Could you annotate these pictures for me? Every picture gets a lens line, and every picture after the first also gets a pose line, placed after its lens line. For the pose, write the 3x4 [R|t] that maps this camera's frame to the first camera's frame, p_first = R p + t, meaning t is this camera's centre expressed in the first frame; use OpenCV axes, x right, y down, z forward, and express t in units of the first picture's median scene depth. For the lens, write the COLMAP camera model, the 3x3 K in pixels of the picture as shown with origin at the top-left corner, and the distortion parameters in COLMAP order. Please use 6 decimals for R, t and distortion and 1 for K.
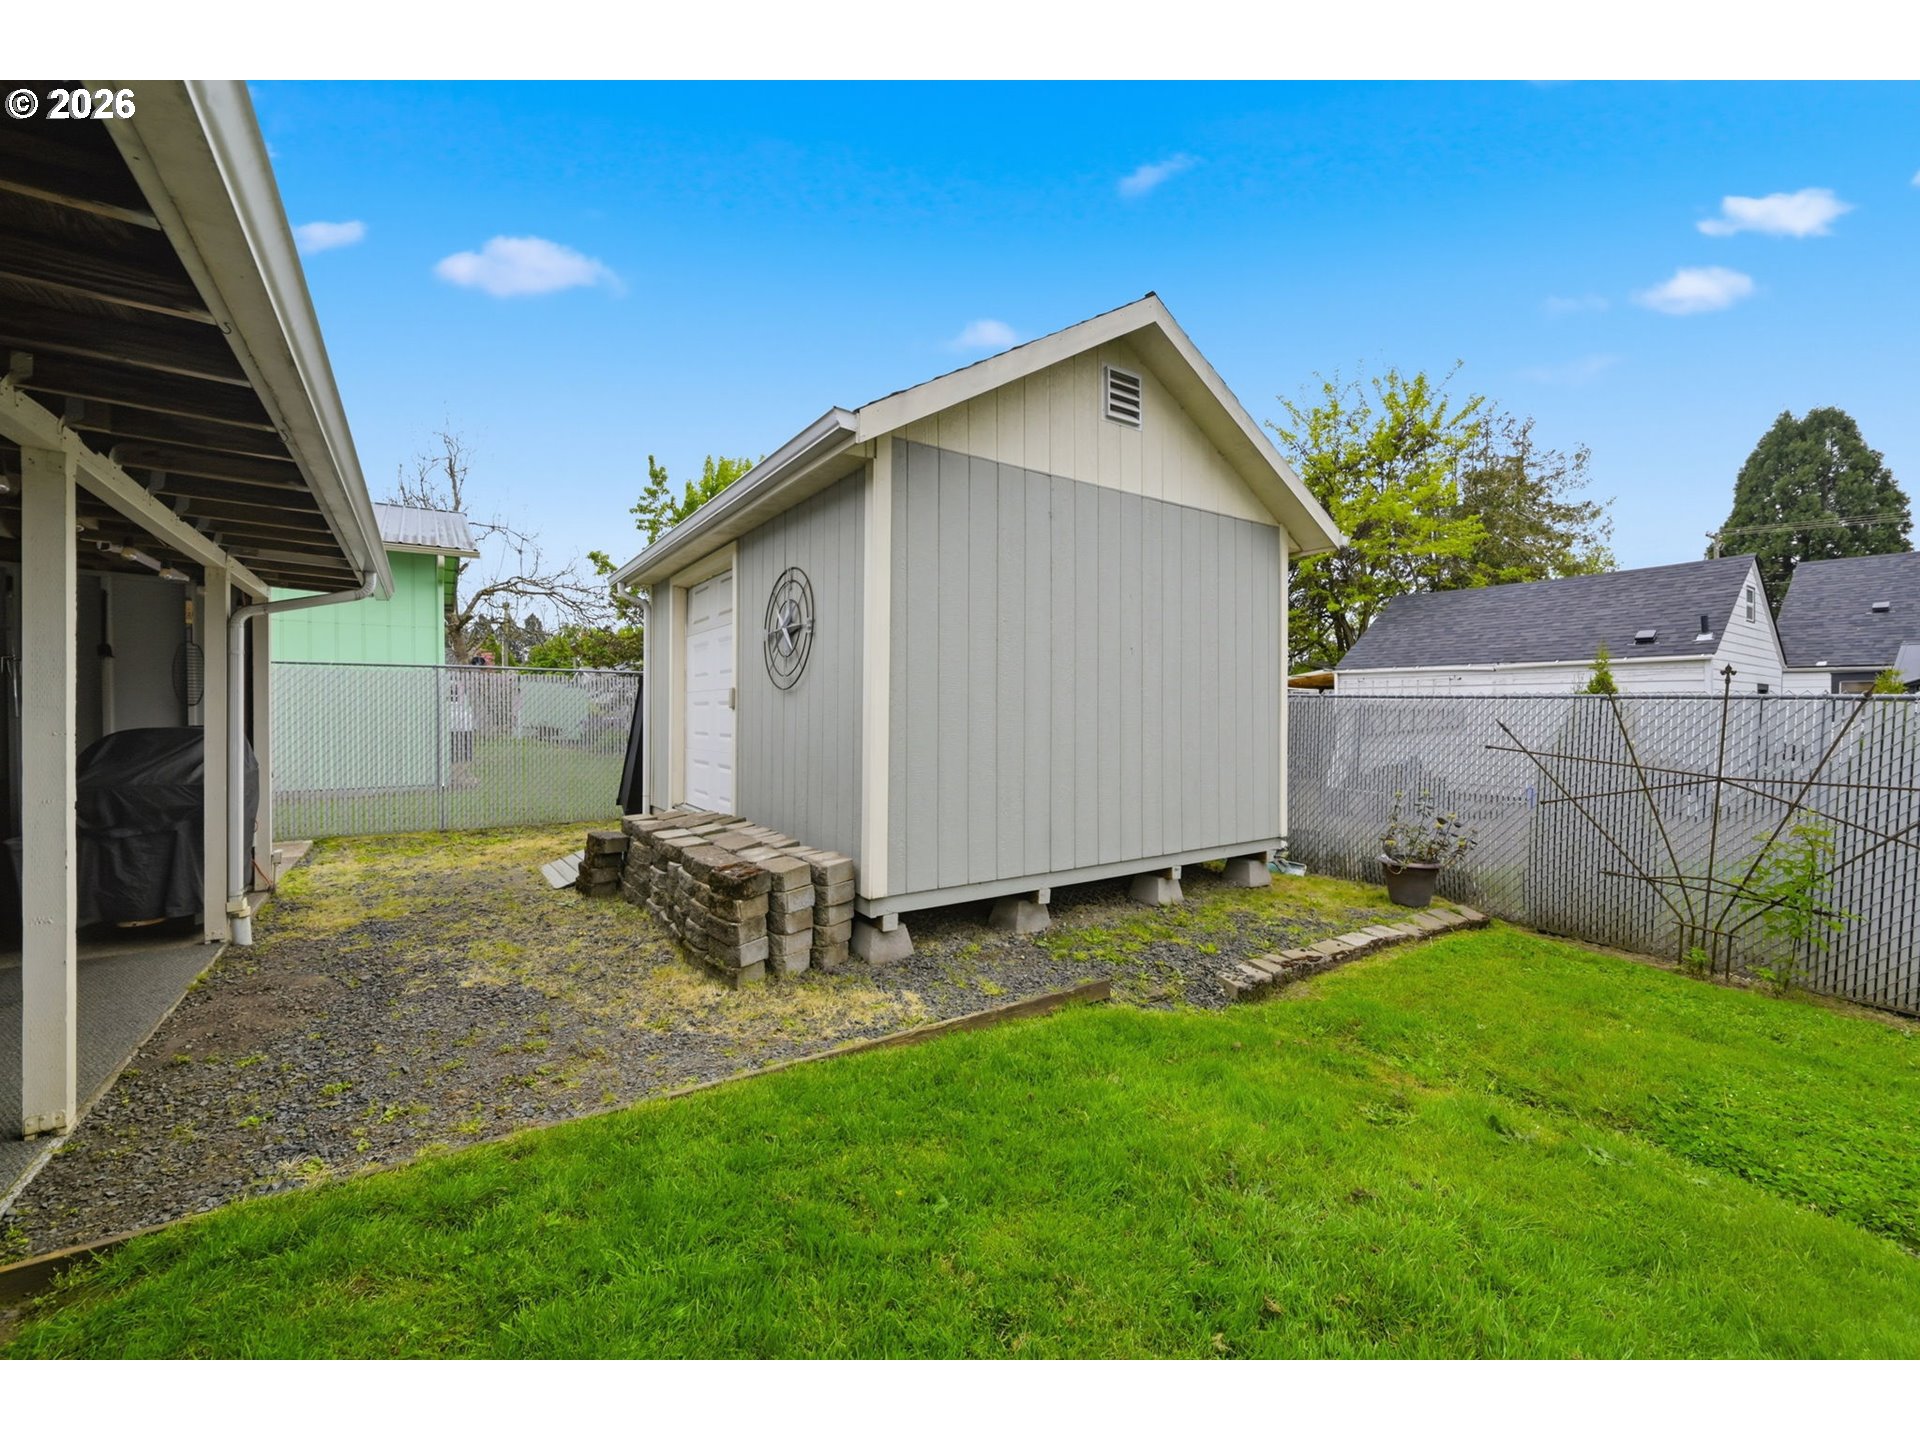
lens RADIAL K [[760.1, 0, 952.7], [0, 760.1, 717.6], [0, 0, 1]] dist [0.000022, 0.000297]
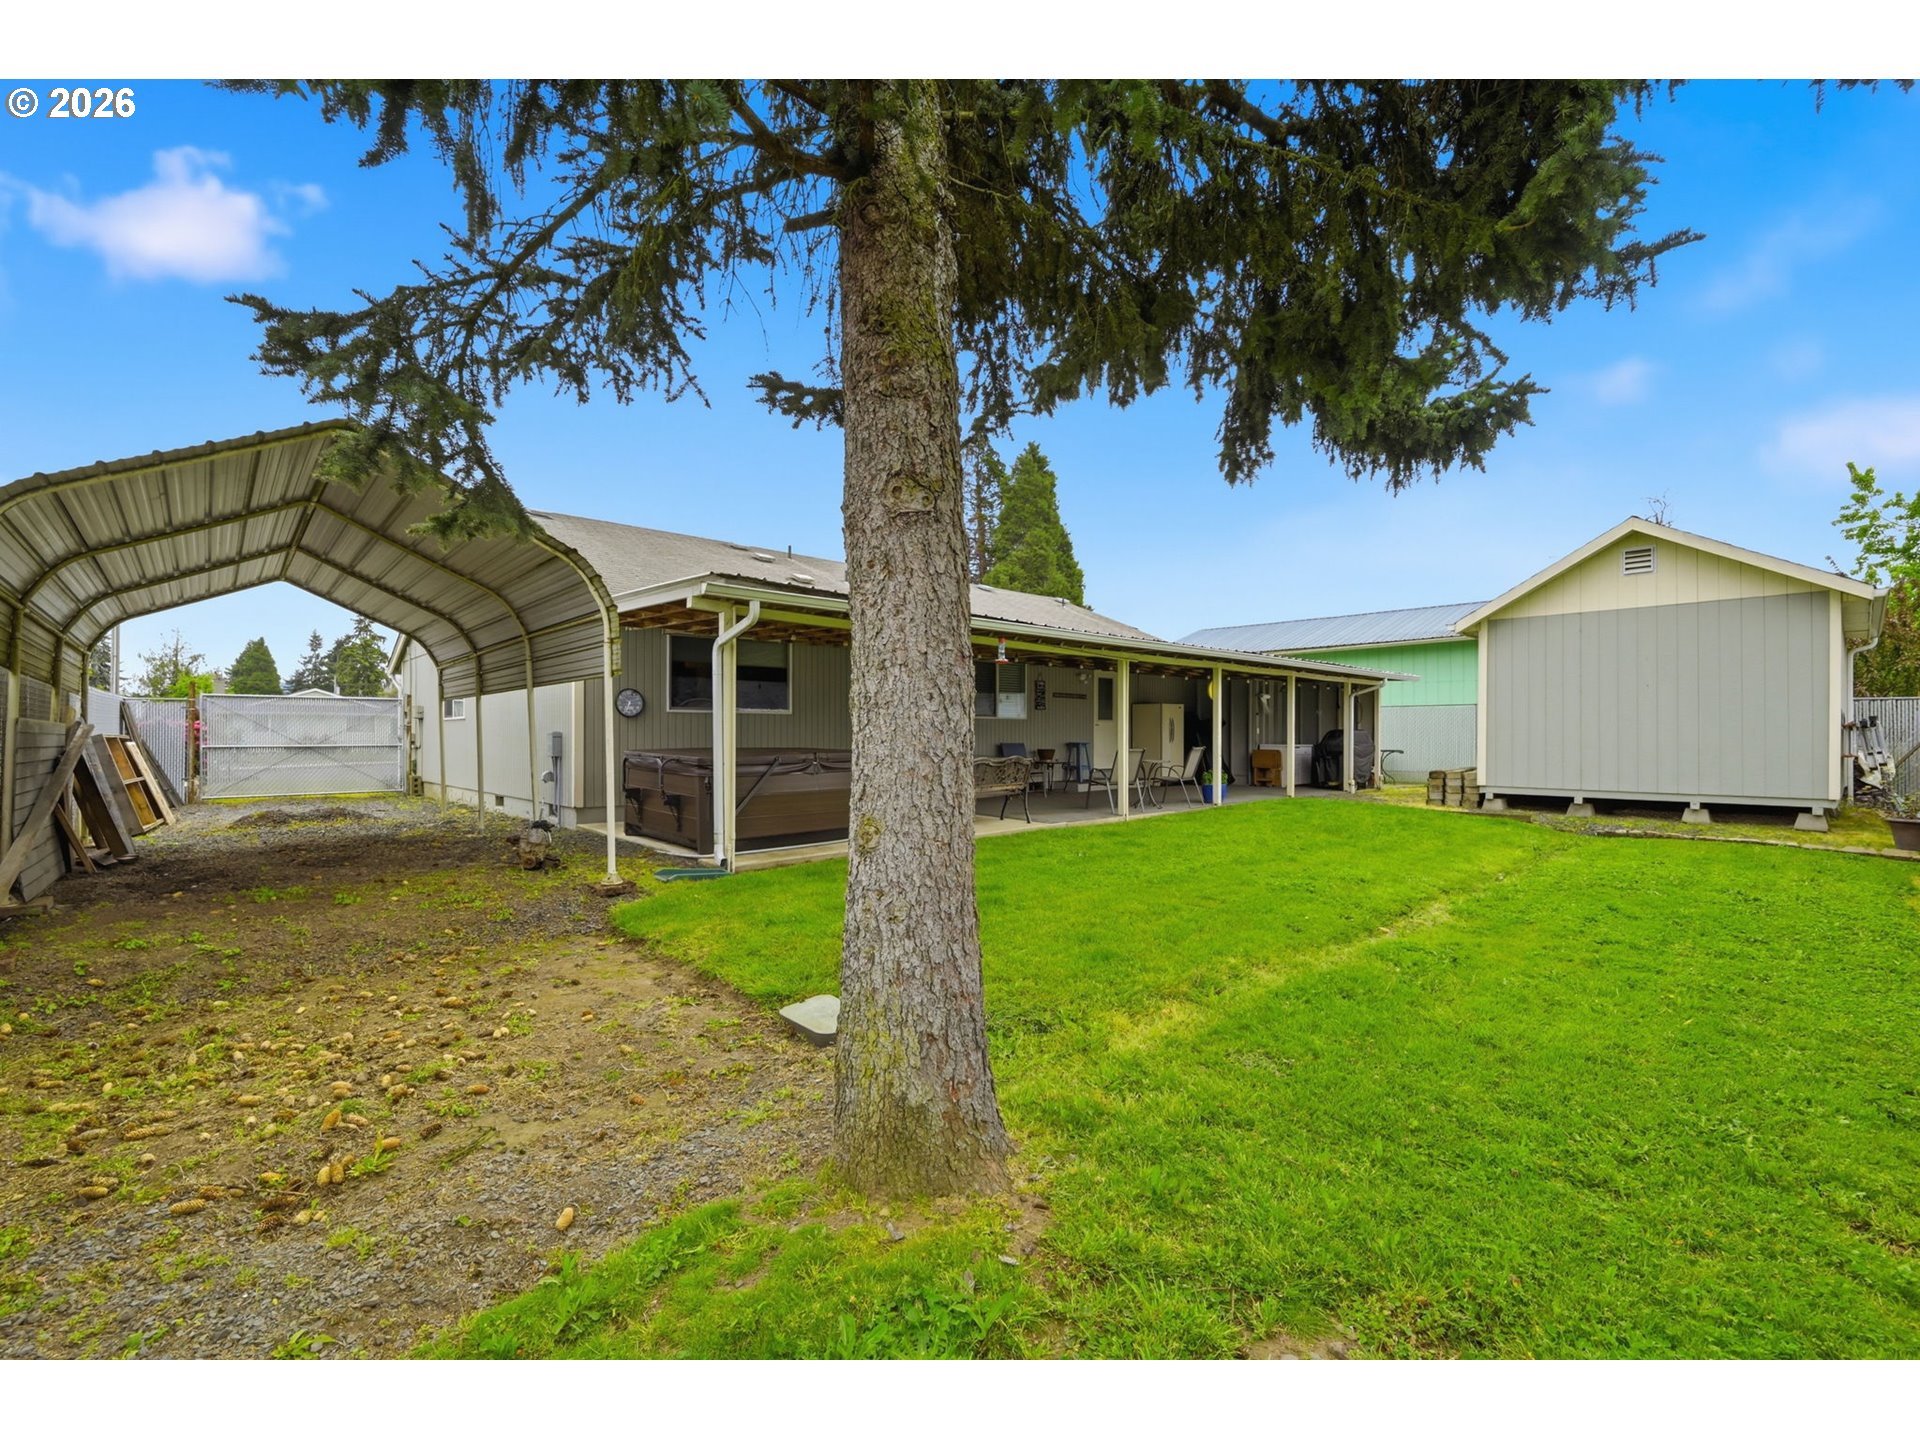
lens RADIAL K [[828.3, 0, 965.9], [0, 828.3, 739.8], [0, 0, 1]] dist [-0.001569, -0.000224]
pose [[0.143739, -0.003098, -0.989611, 1.792309], [-0.011938, 0.999917, -0.004864, 0.070024], [0.989544, 0.012513, 0.143690, -0.899741]]
